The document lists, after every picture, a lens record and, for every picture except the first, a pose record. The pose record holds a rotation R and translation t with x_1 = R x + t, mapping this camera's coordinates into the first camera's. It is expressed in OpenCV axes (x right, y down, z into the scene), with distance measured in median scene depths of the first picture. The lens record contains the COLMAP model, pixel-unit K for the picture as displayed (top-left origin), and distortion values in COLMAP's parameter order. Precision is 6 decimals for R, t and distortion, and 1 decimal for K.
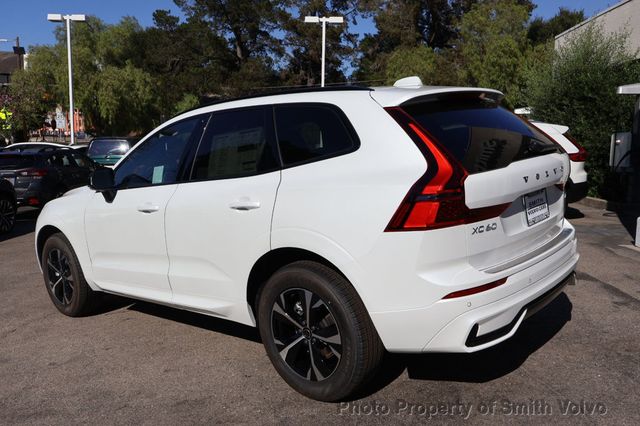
lens RADIAL K [[554.2, 0, 317.6], [0, 554.2, 212.1], [0, 0, 1]] dist [-0.007651, -0.008923]
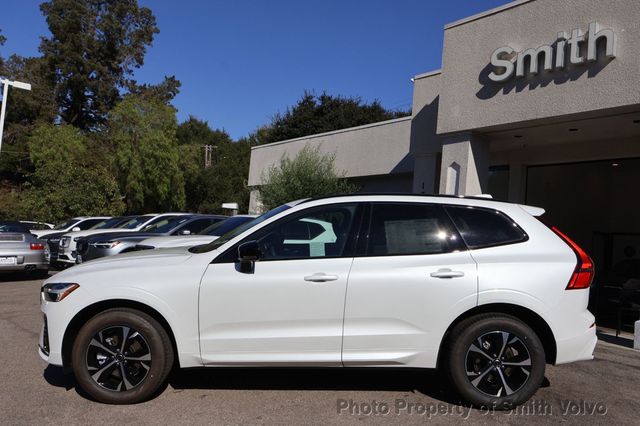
lens RADIAL K [[533.2, 0, 316.9], [0, 533.2, 211.8], [0, 0, 1]] dist [0.020574, 0.002260]
pose [[0.741653, 0.086885, 0.665133, -0.881296], [0.015722, 0.989052, -0.146728, 0.015034], [-0.670599, 0.119279, 0.732167, 0.153145]]
